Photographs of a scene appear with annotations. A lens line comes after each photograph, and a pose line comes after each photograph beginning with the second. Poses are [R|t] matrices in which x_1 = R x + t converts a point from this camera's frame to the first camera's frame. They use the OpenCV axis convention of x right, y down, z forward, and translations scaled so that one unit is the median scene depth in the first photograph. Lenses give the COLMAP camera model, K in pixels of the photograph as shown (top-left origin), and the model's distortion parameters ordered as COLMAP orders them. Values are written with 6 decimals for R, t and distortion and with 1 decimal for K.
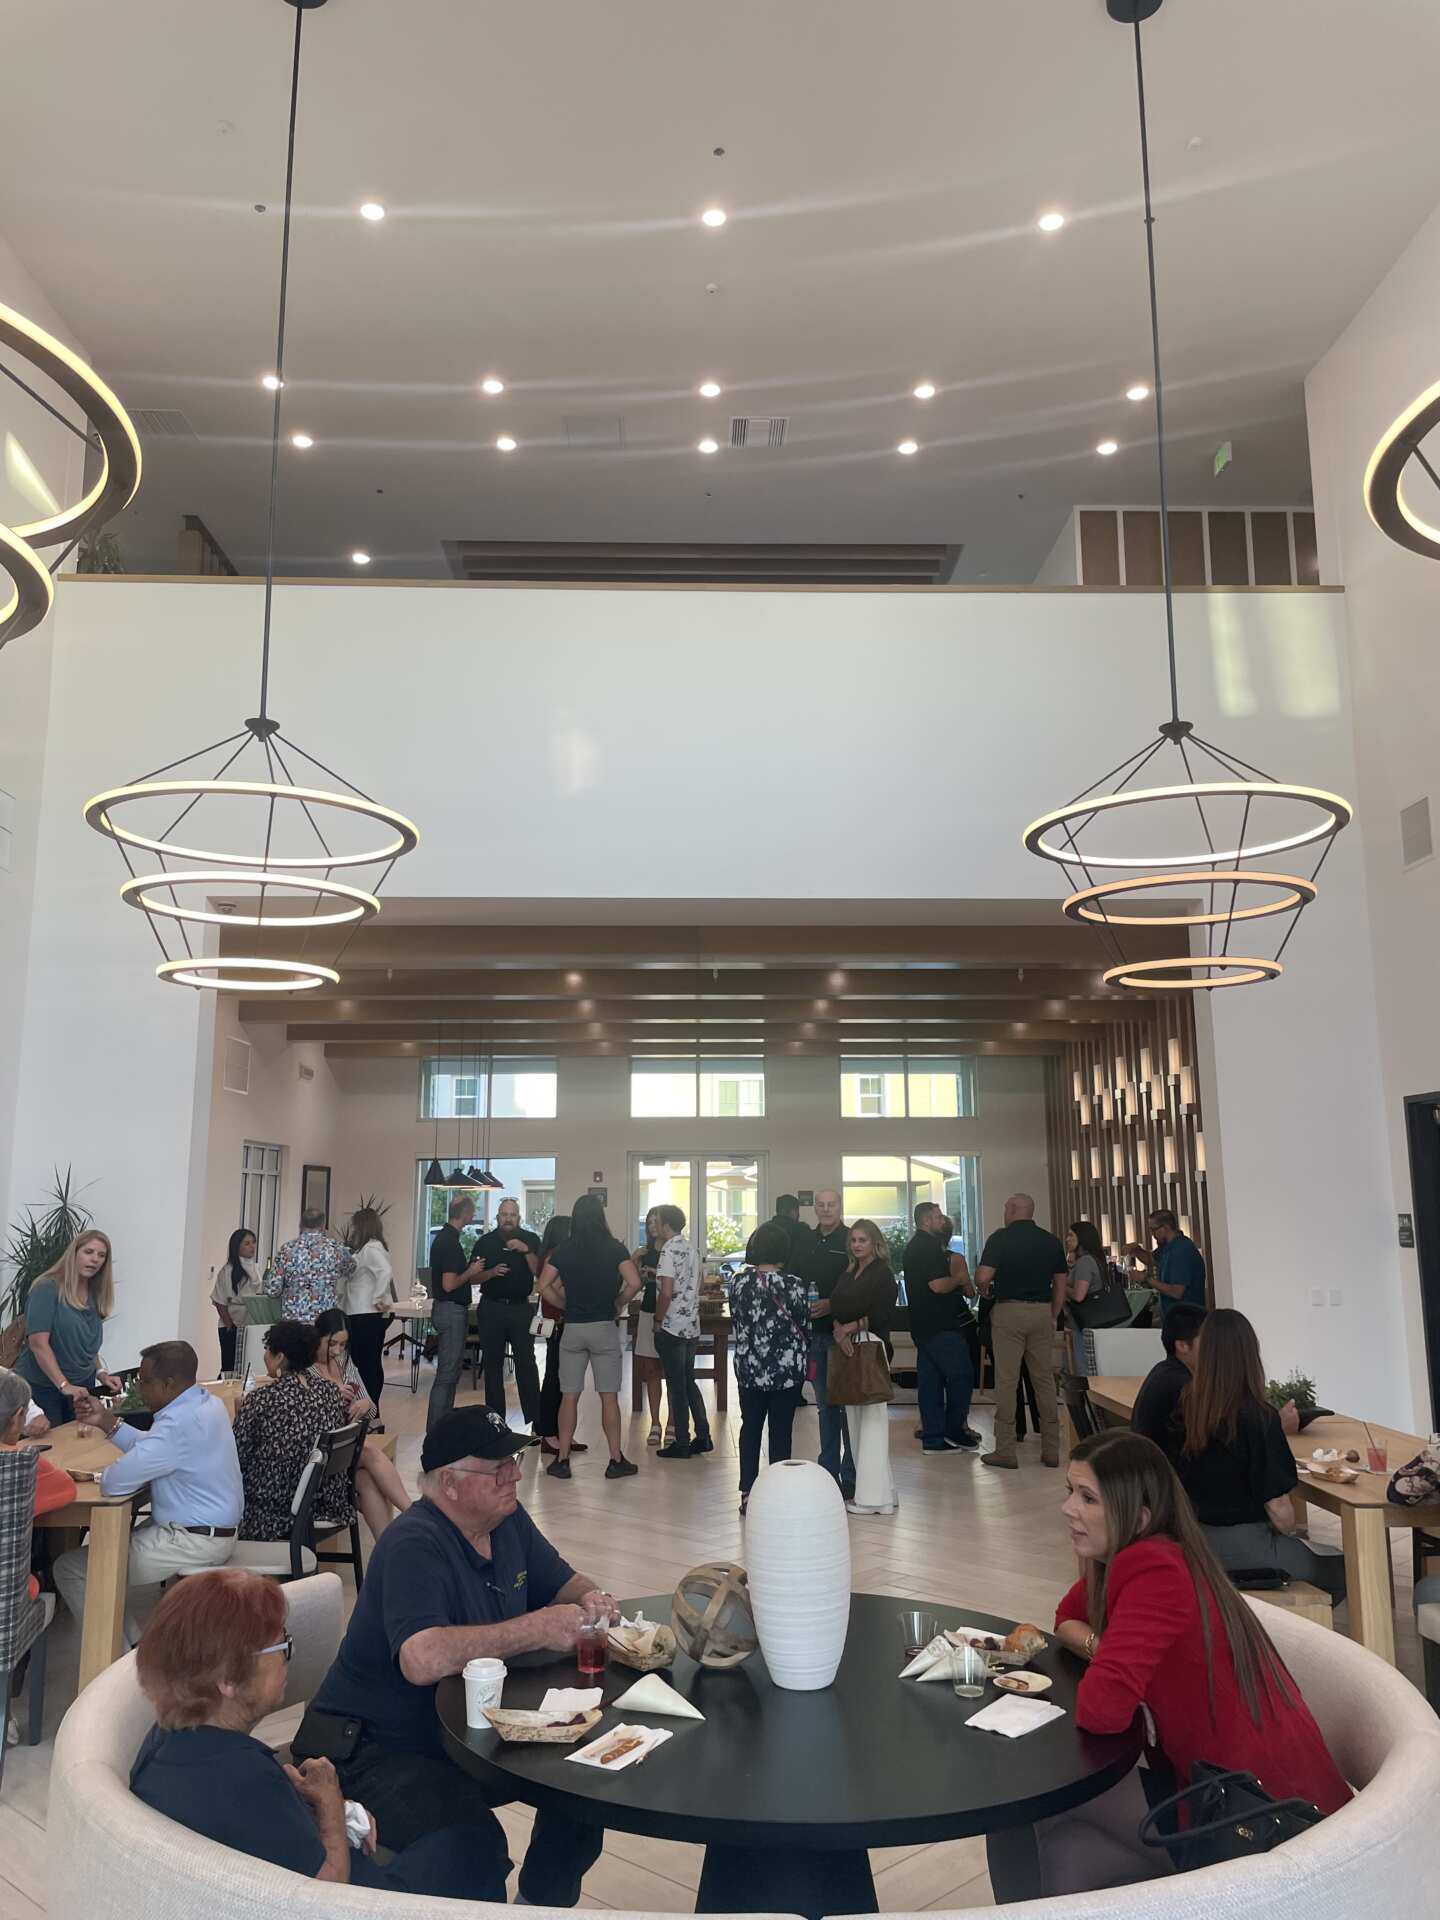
lens RADIAL K [[1425.5, 0, 721.5], [0, 1425.5, 954.3], [0, 0, 1]] dist [0.096595, -0.134490]
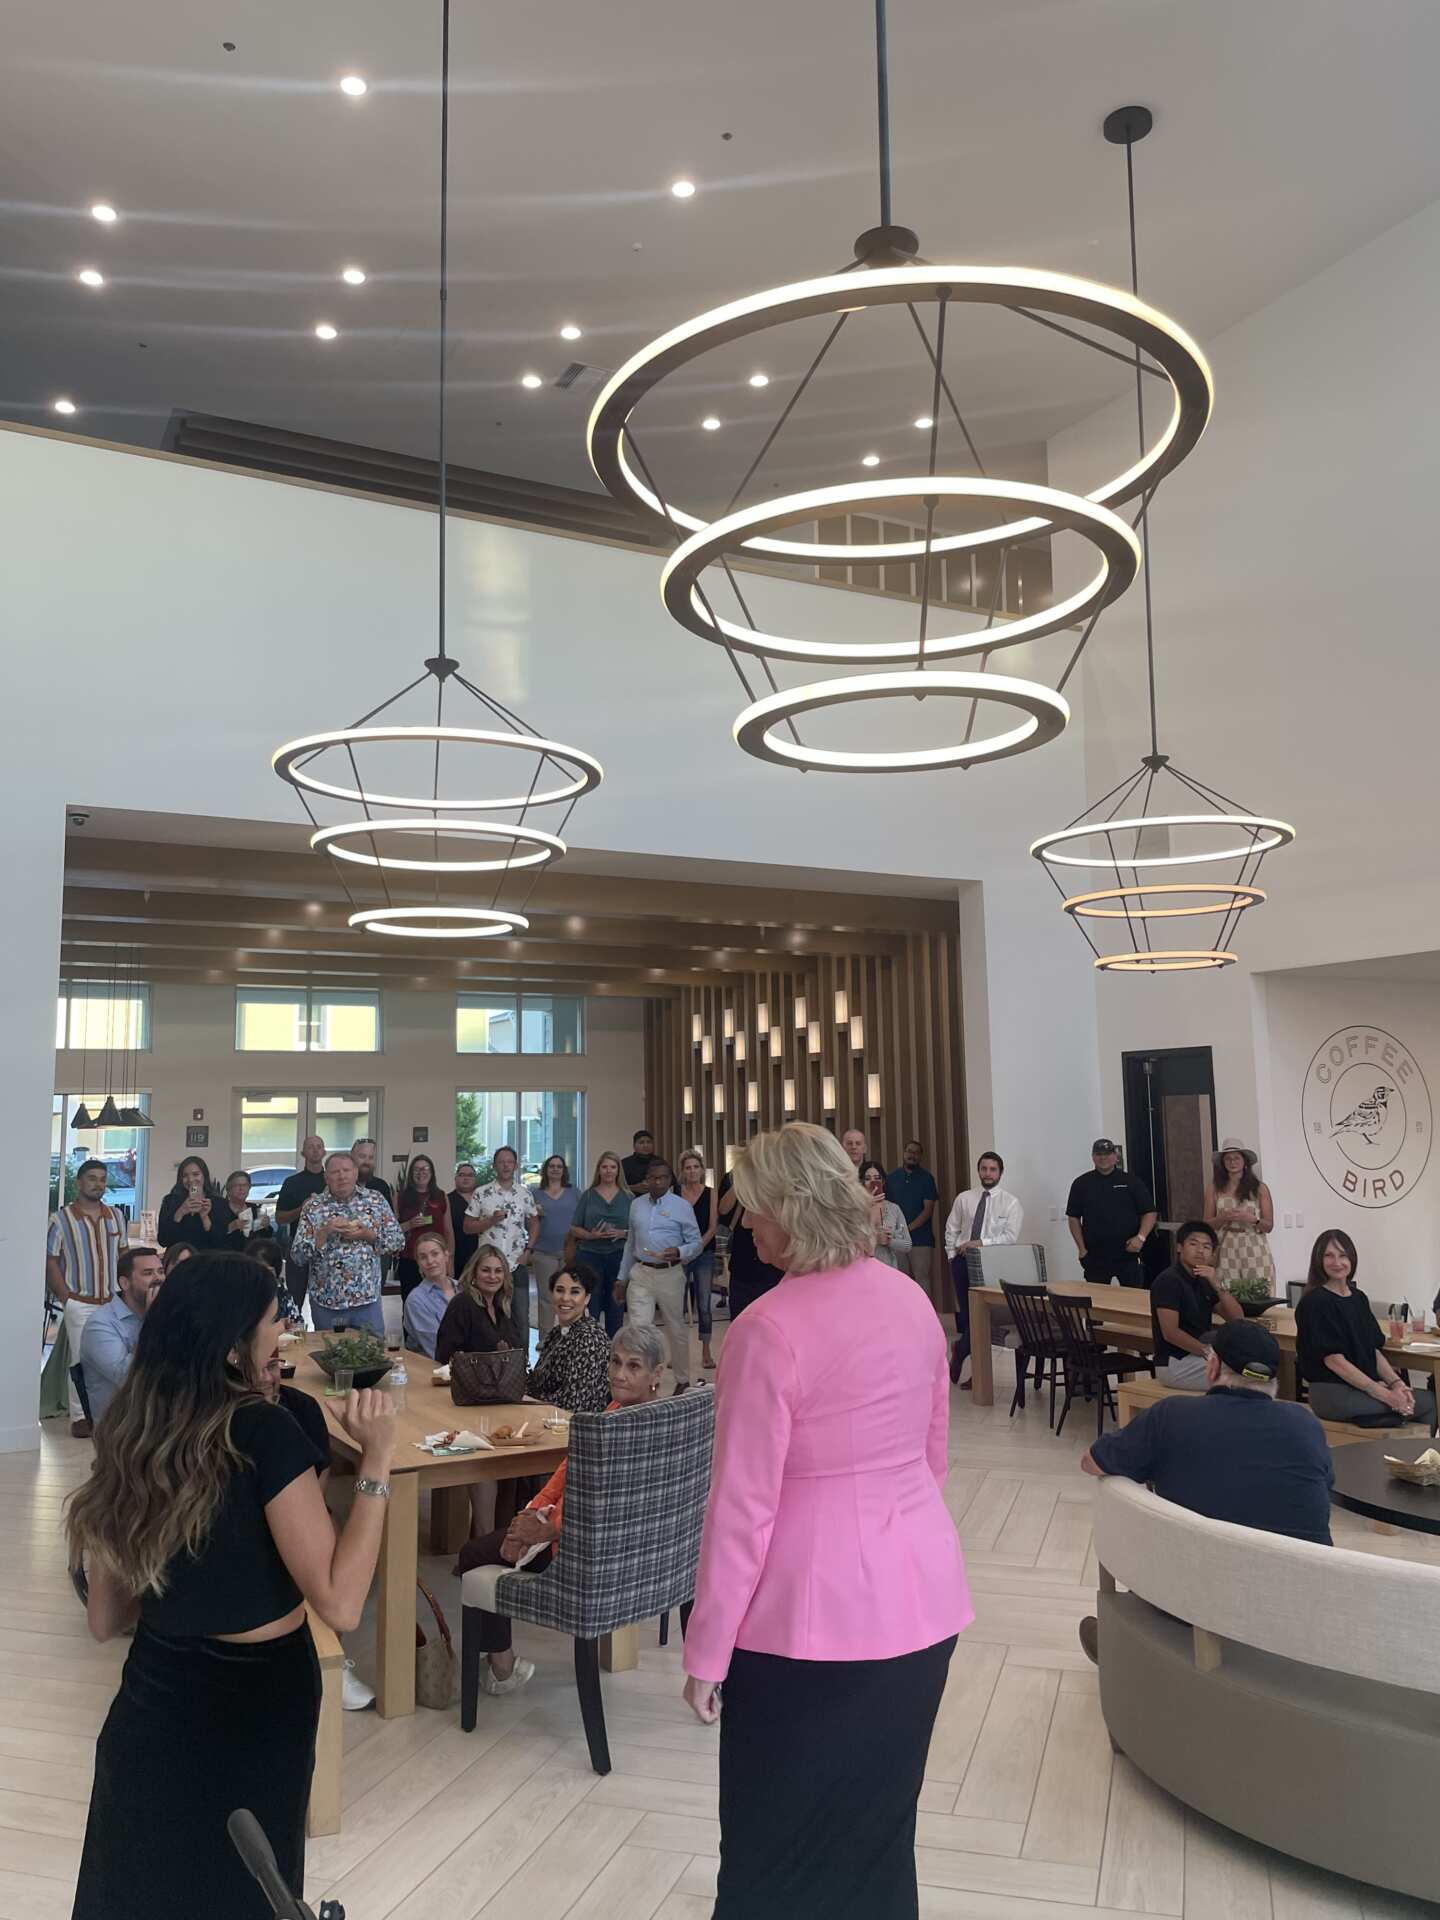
lens RADIAL K [[1445.2, 0, 723.7], [0, 1445.2, 951.7], [0, 0, 1]] dist [0.186746, -0.250306]
pose [[0.902905, 0.045326, 0.427443, -0.227505], [-0.065303, 0.997346, 0.032184, -0.002680], [-0.424850, -0.056972, 0.903469, 0.000695]]
